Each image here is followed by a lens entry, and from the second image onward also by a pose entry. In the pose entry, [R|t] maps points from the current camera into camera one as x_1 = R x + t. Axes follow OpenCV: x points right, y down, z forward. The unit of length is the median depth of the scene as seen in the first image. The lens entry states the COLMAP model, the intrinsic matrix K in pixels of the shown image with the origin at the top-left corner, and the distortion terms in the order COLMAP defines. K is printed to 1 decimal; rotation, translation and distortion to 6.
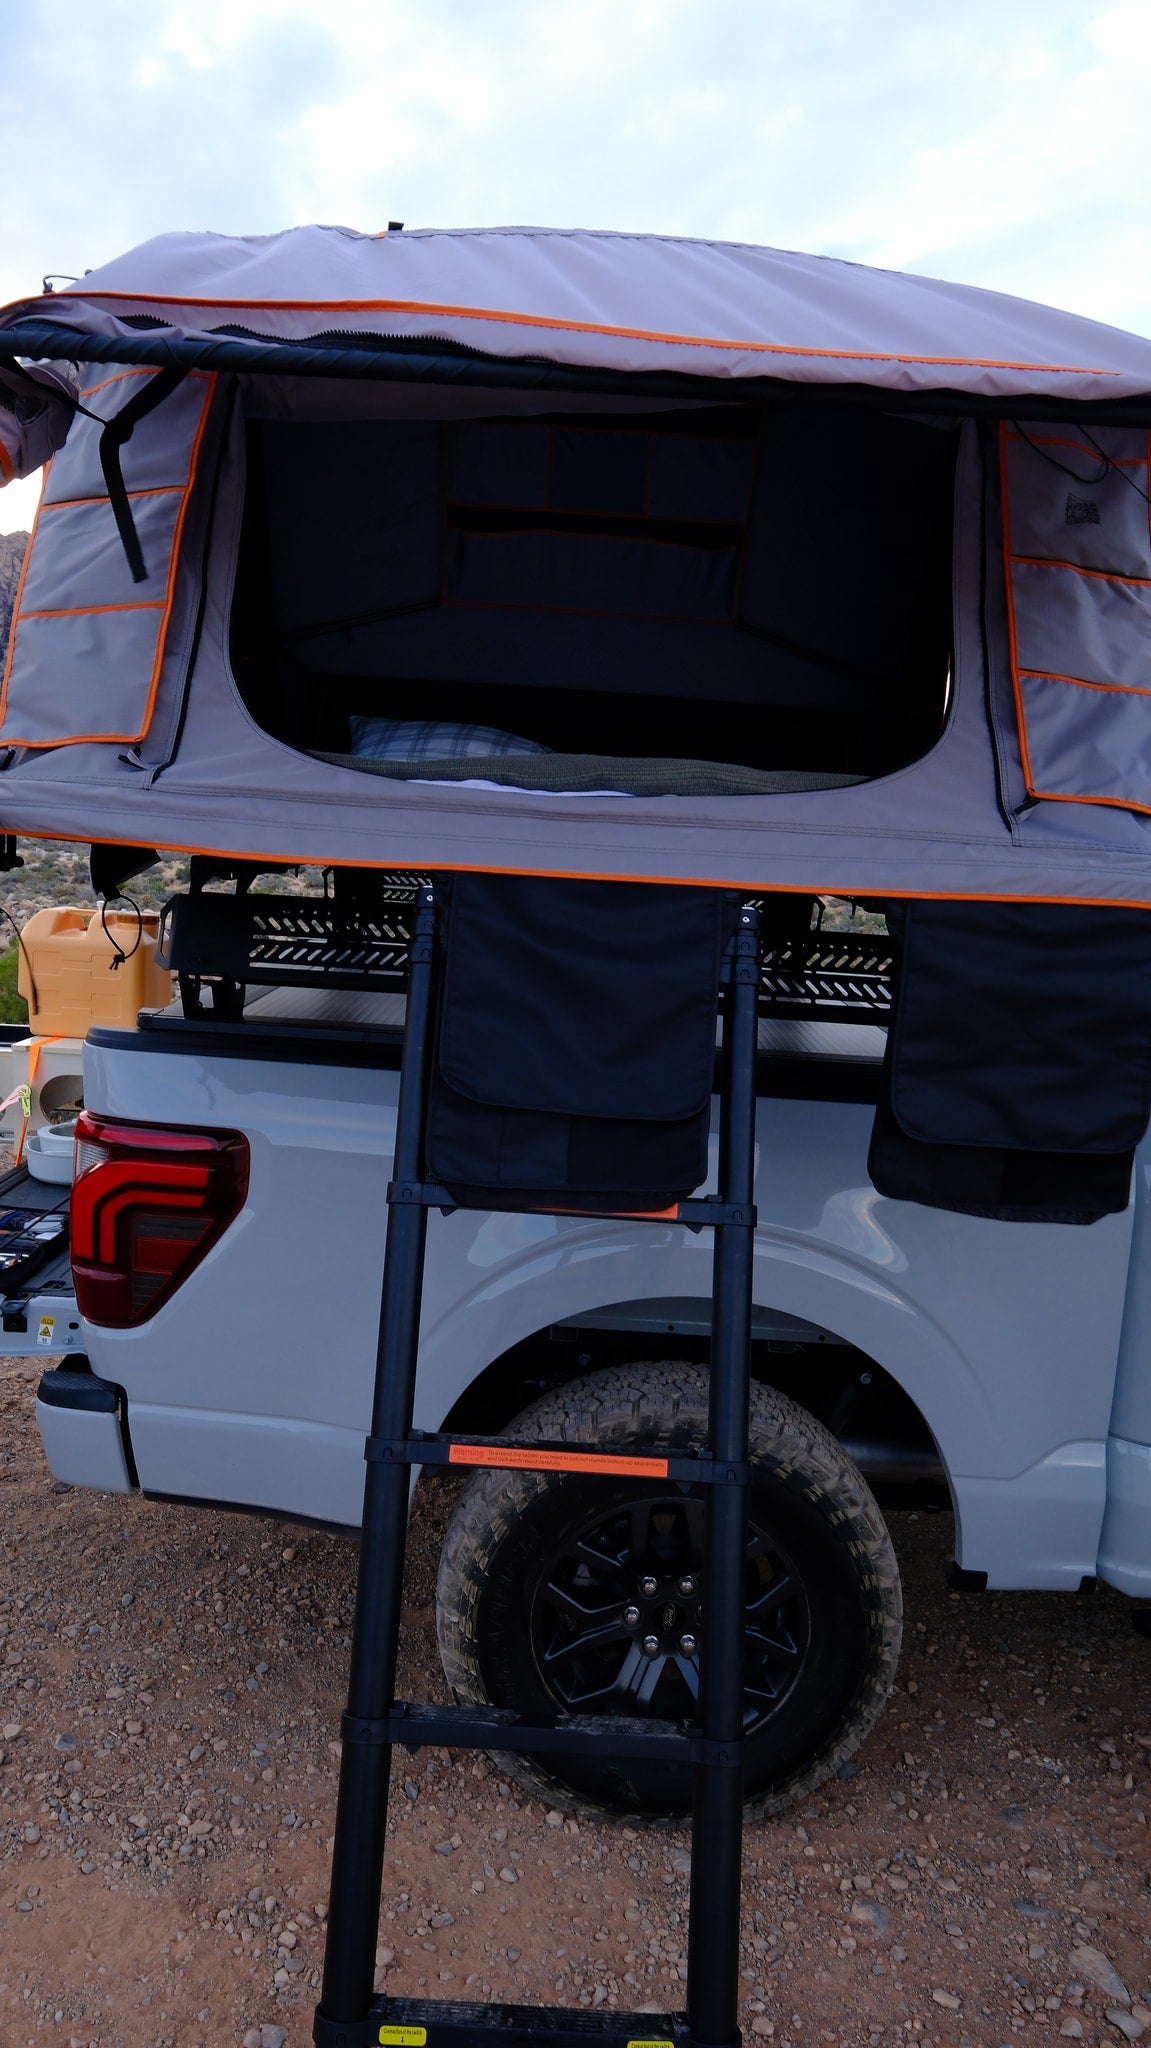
lens RADIAL K [[1452.3, 0, 575.5], [0, 1452.3, 1024.0], [0, 0, 1]] dist [-0.011877, 0.000621]
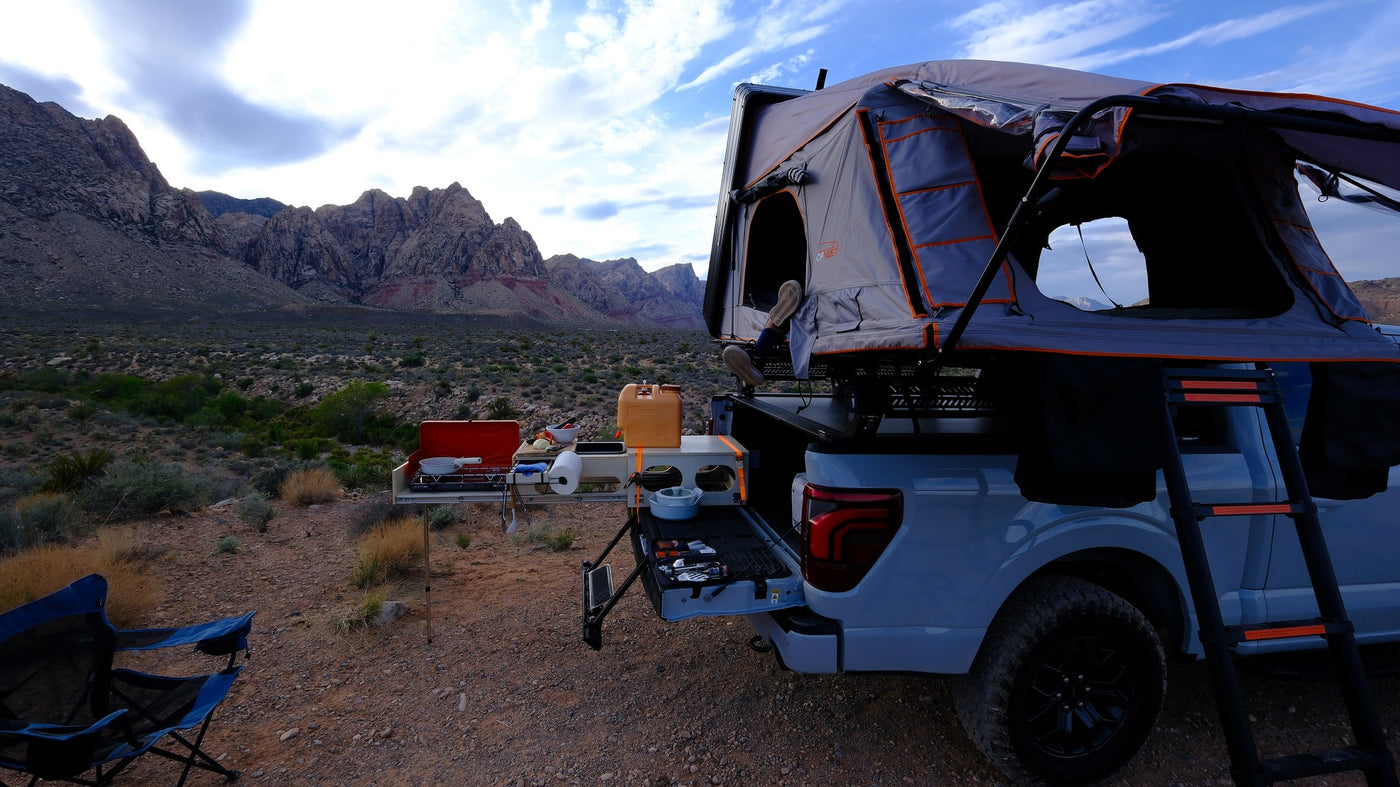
lens RADIAL K [[608.9, 0, 700.8], [0, 608.9, 387.6], [0, 0, 1]] dist [-0.001895, -0.000146]
pose [[0.976681, -0.048355, 0.209178, -0.660915], [0.058287, 0.997434, -0.041574, -0.049901], [-0.206631, 0.052797, 0.976993, 0.190105]]
